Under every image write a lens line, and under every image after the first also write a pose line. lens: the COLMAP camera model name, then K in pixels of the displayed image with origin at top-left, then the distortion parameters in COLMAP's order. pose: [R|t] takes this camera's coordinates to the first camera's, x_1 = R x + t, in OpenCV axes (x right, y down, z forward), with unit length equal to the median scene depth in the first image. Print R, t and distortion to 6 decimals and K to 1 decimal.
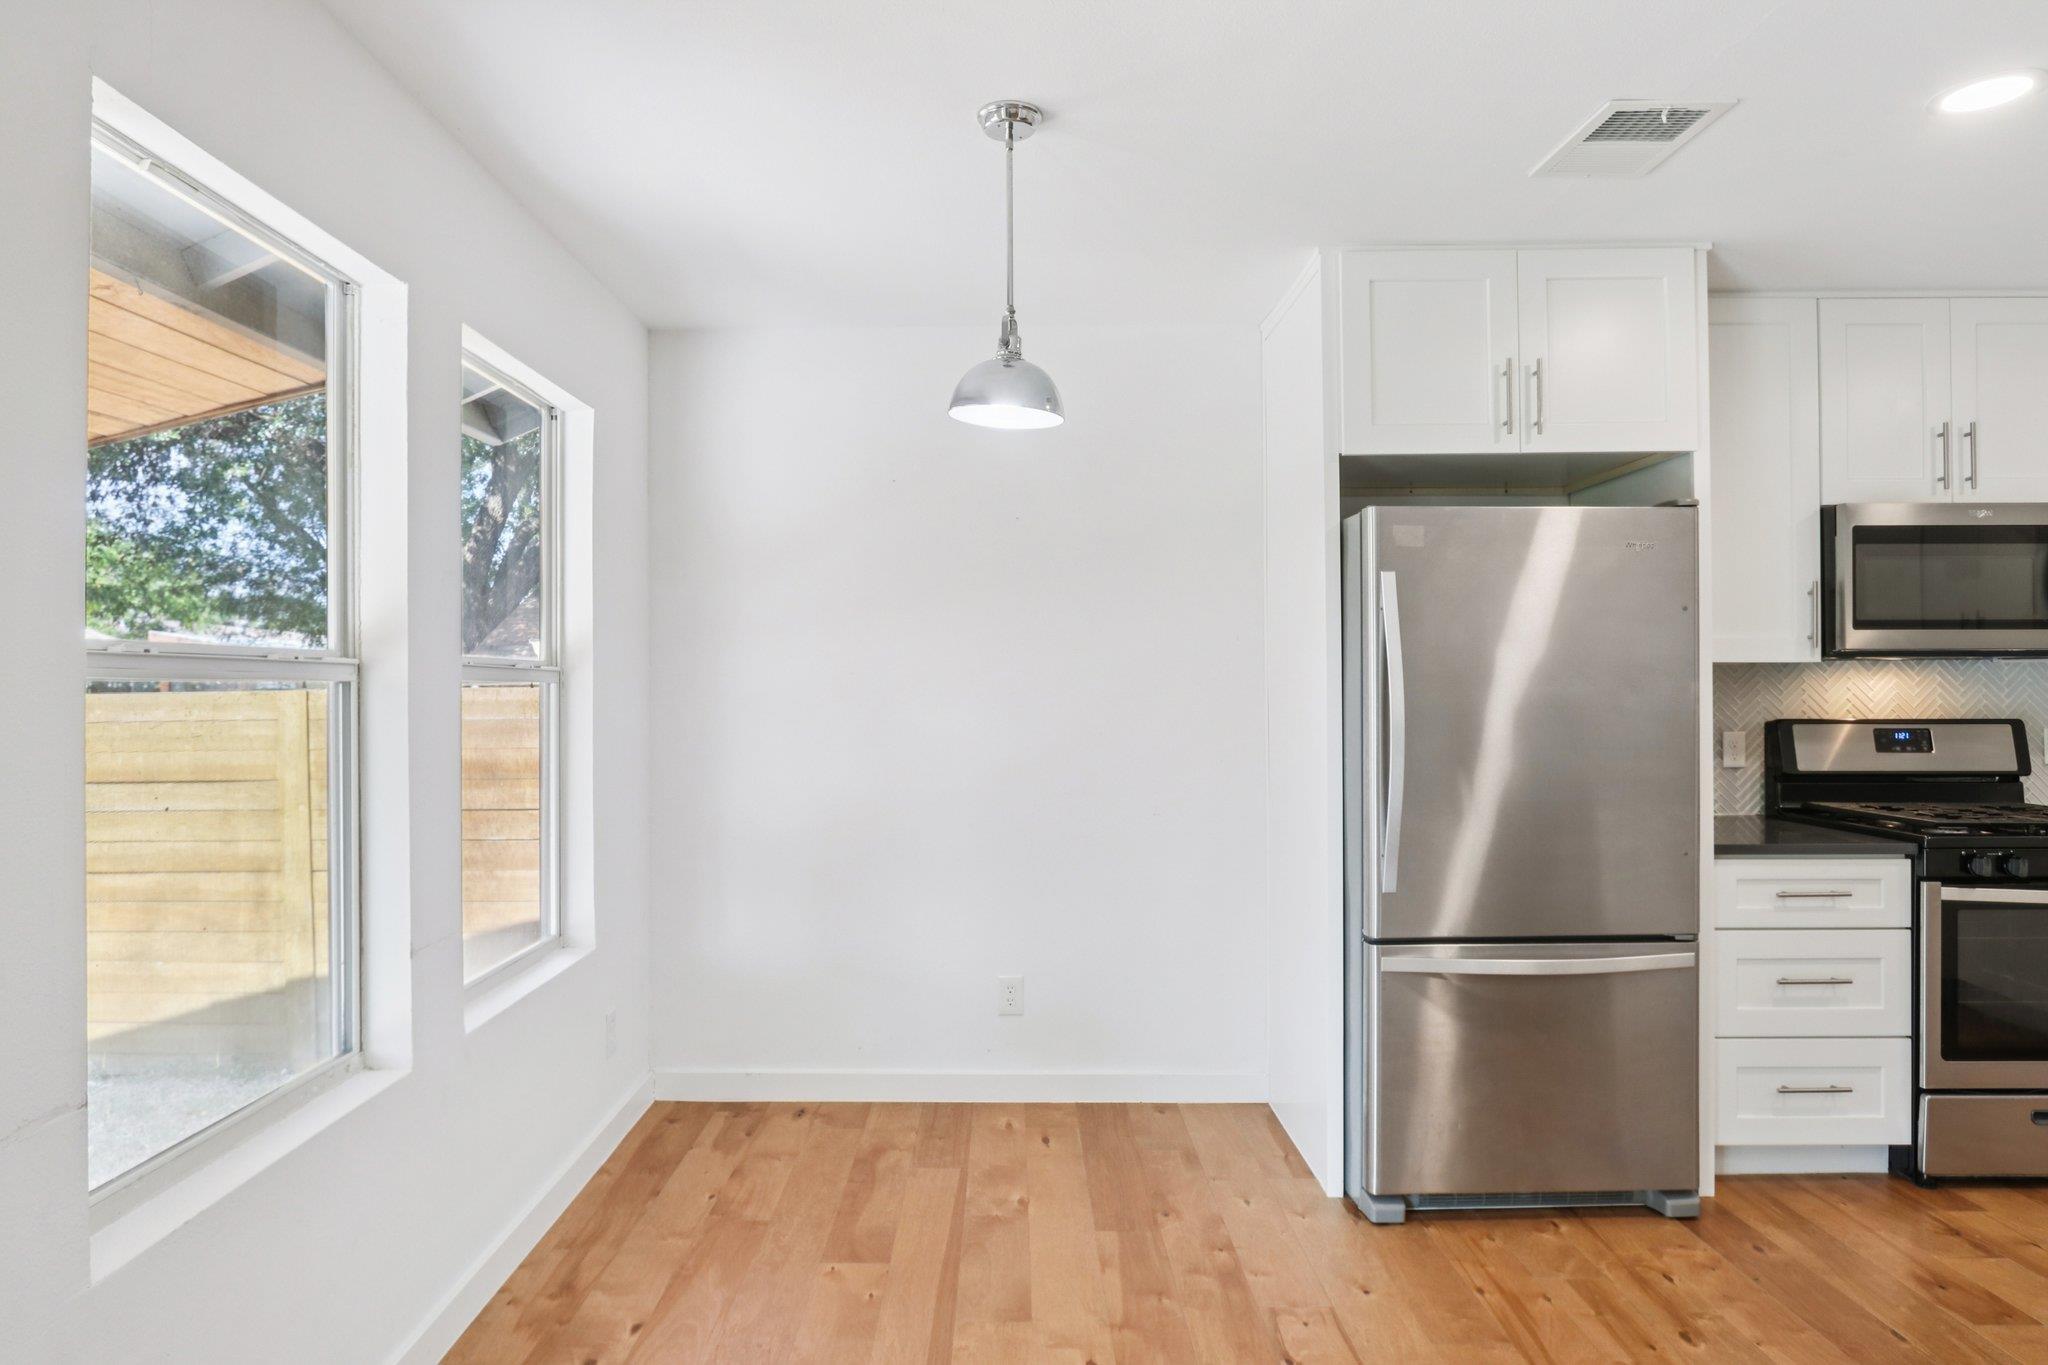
lens RADIAL K [[1158.9, 0, 997.5], [0, 1158.9, 677.1], [0, 0, 1]] dist [-0.019738, 0.006466]
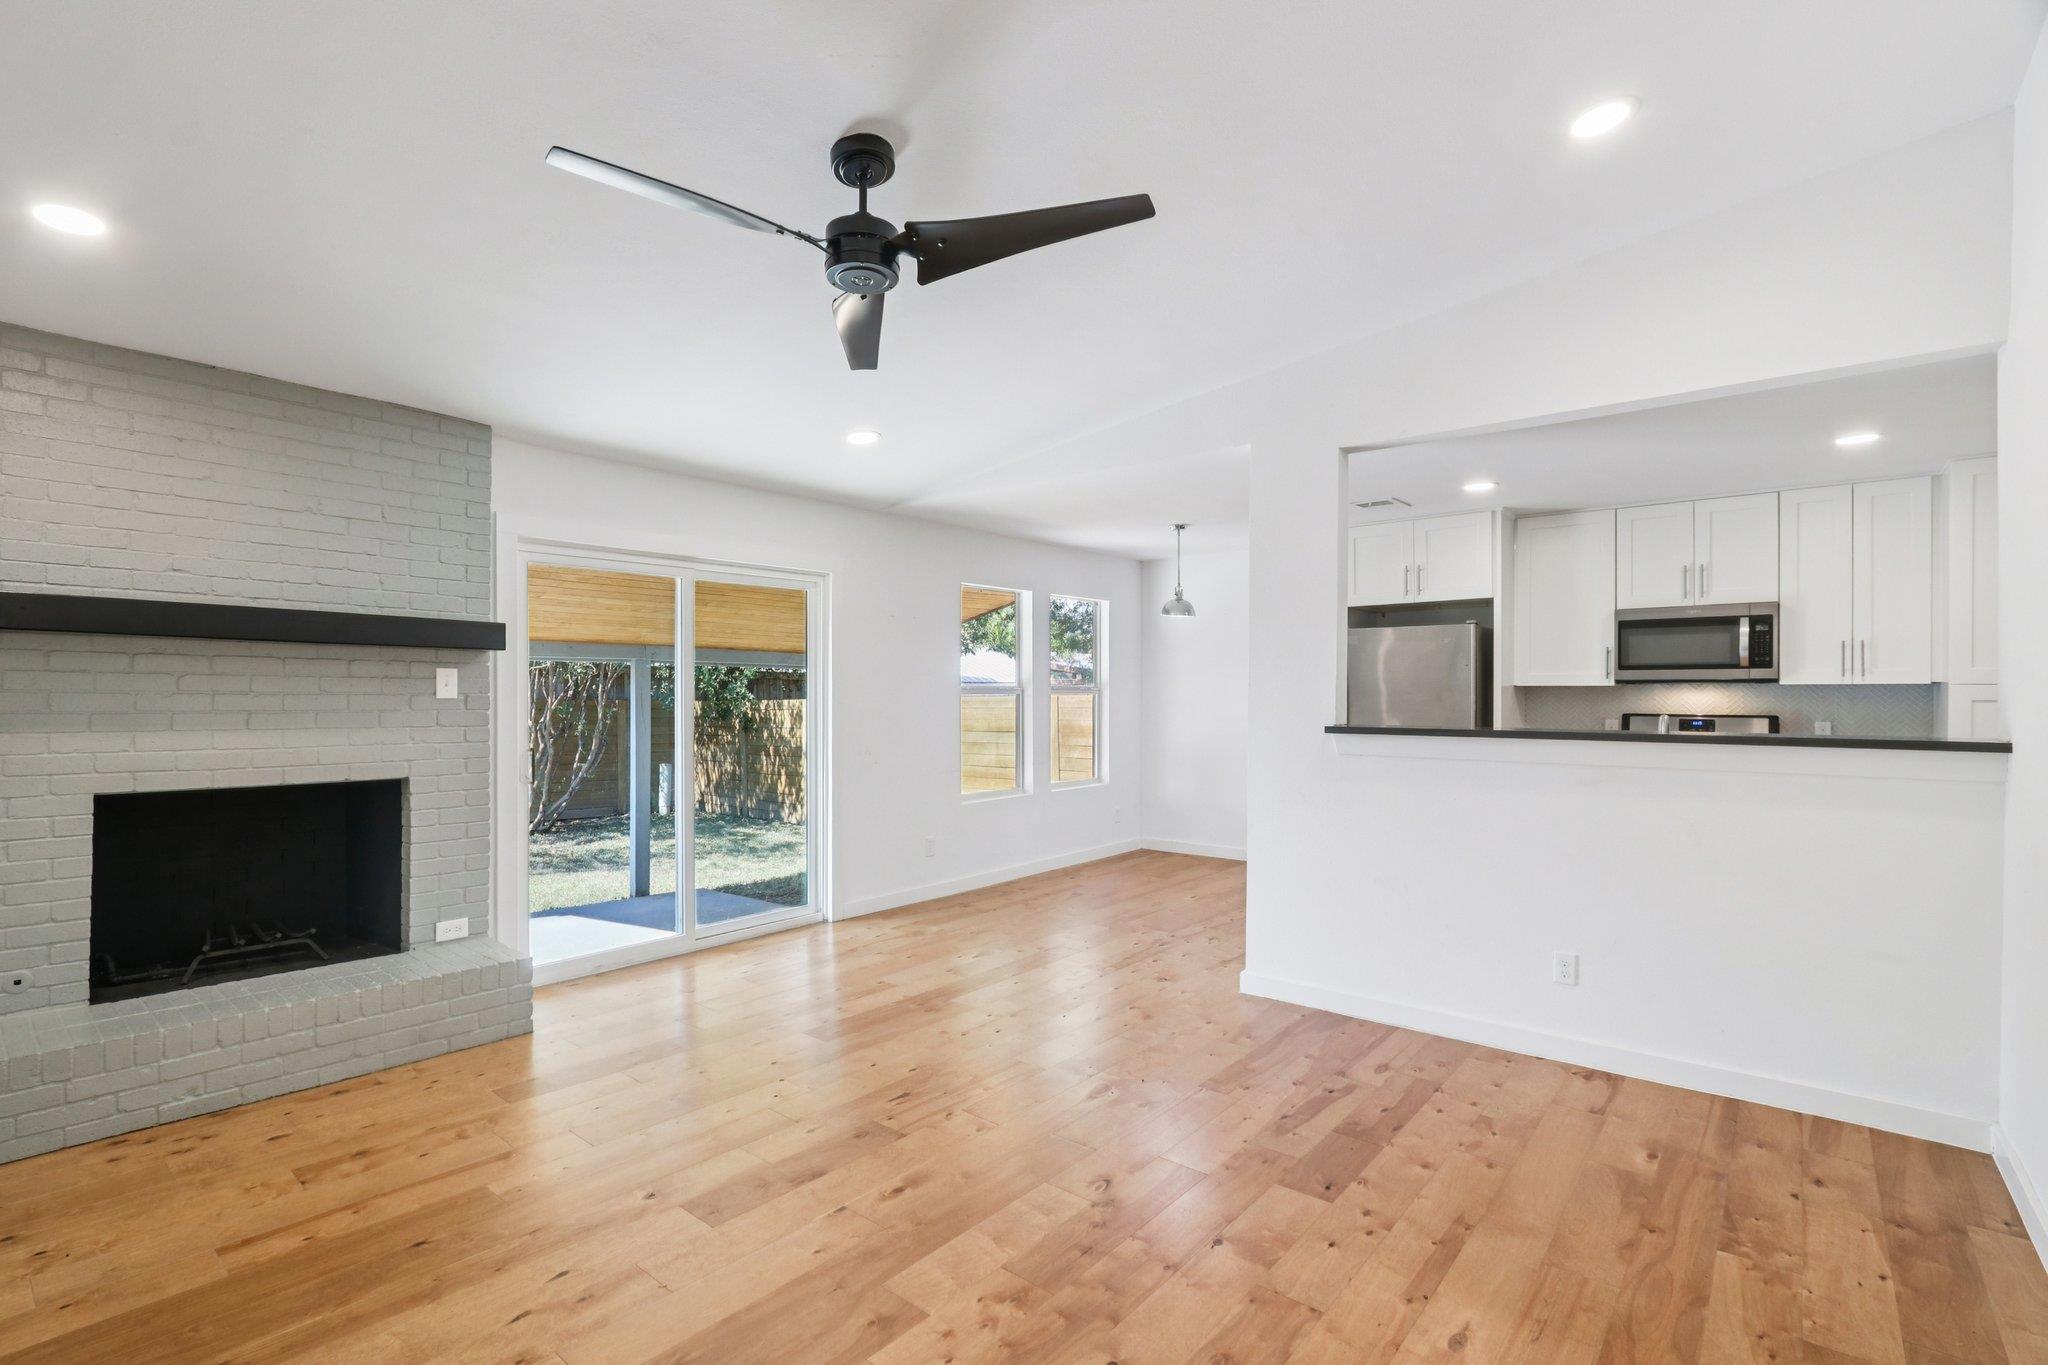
lens RADIAL K [[940.8, 0, 993.0], [0, 940.8, 700.4], [0, 0, 1]] dist [-0.019945, 0.001827]
pose [[0.763749, 0.007114, -0.645475, 1.027139], [0.005487, 0.999832, 0.017511, -0.023442], [0.645490, -0.016916, 0.763581, -1.090691]]
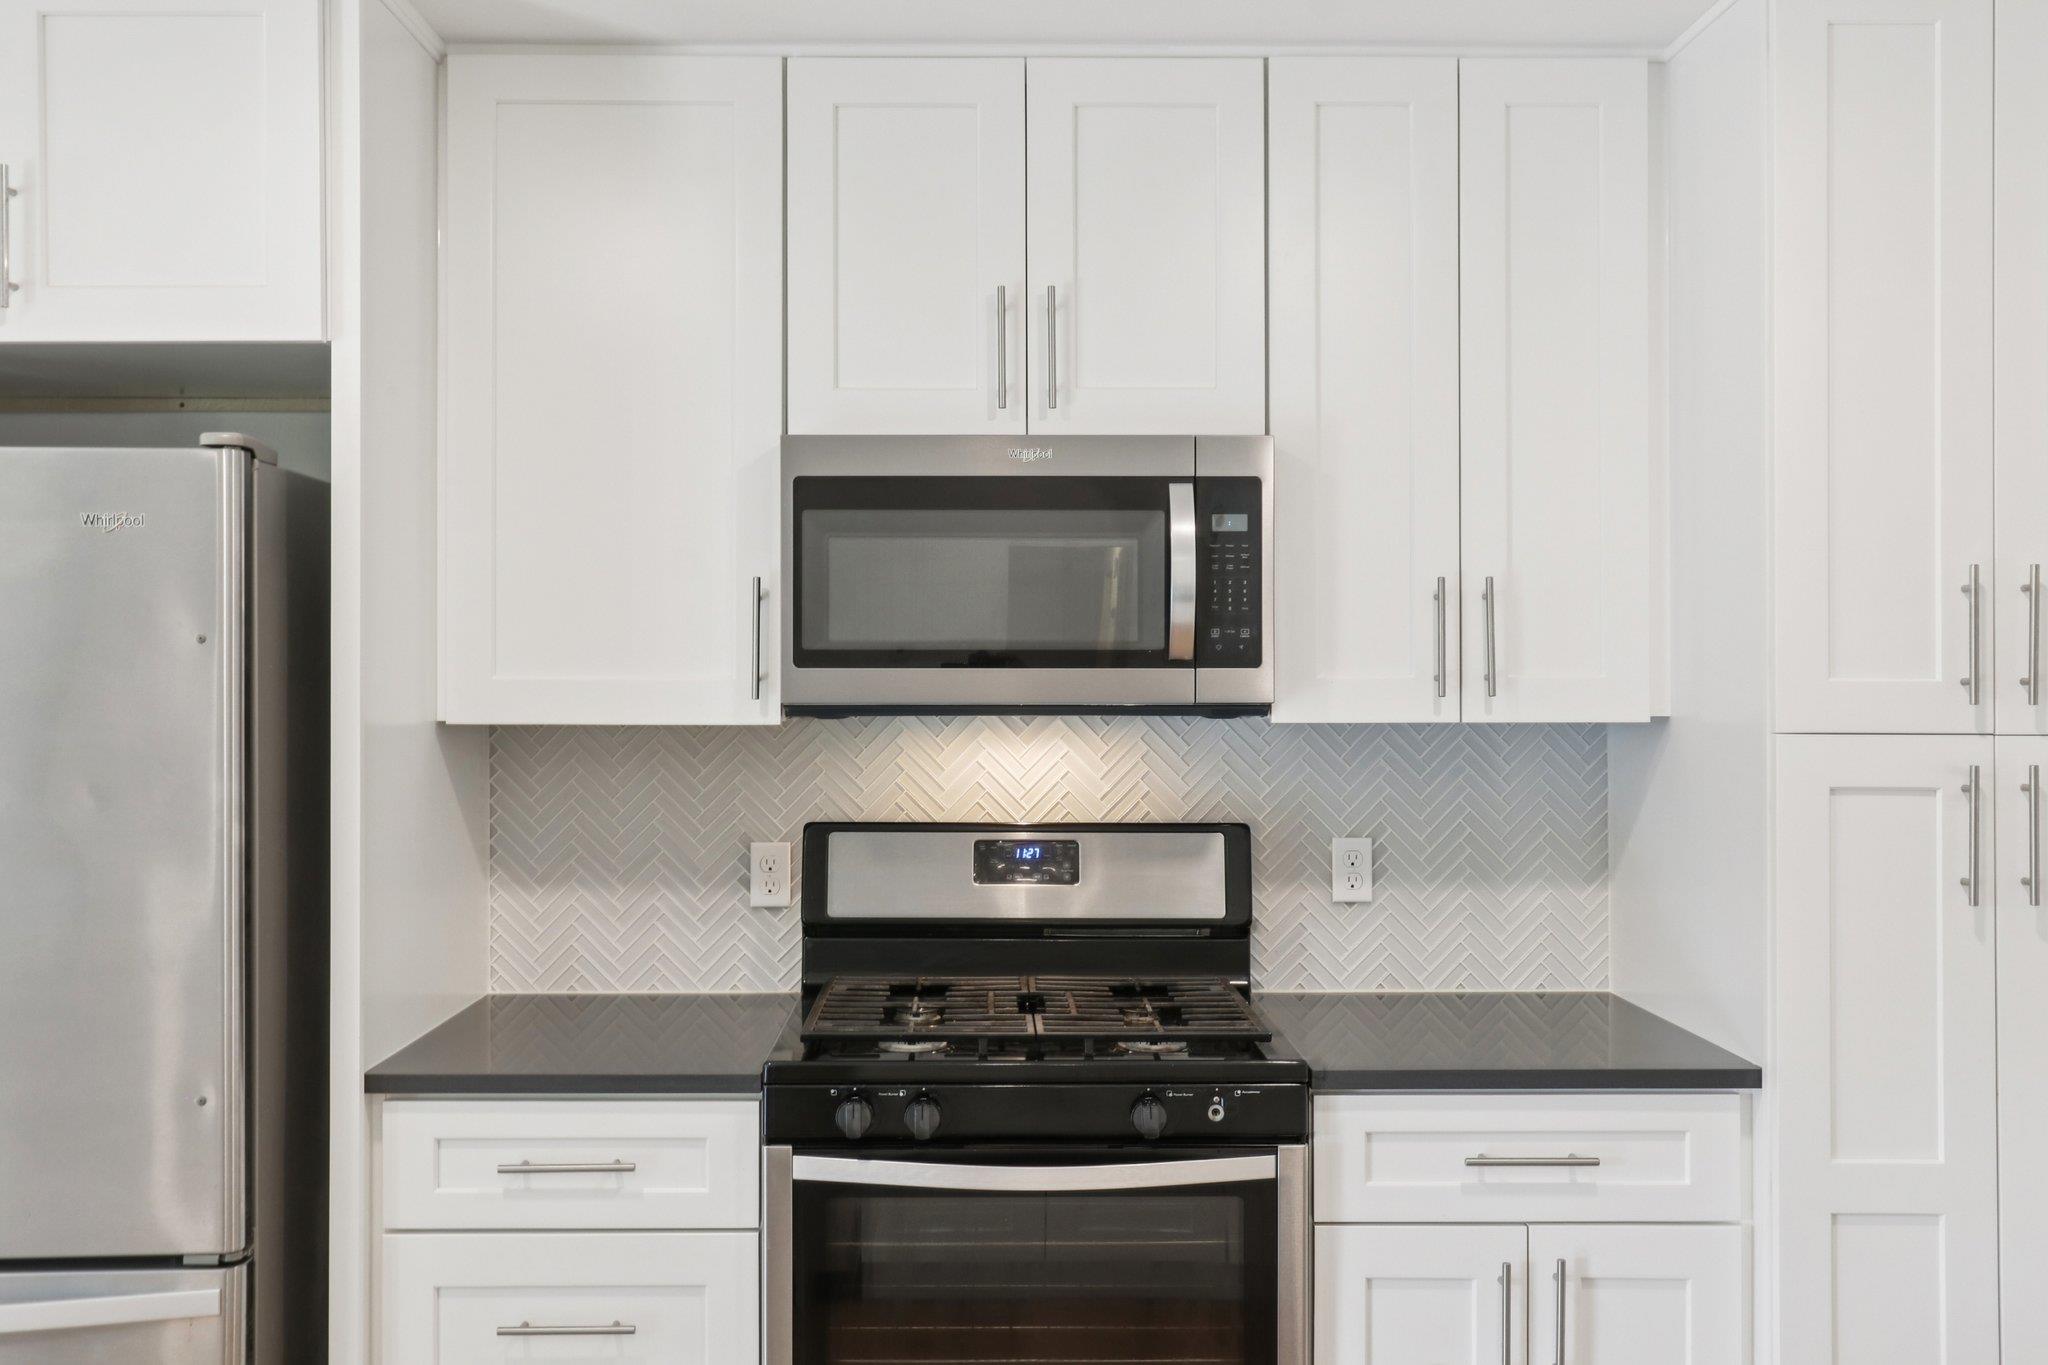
lens RADIAL K [[1852.3, 0, 1015.8], [0, 1852.3, 680.4], [0, 0, 1]] dist [0.004974, 0.003010]
pose [[0.999775, 0.001902, 0.021119, 0.878529], [-0.002093, 0.999957, 0.009023, -0.045870], [-0.021101, -0.009065, 0.999736, 0.127060]]
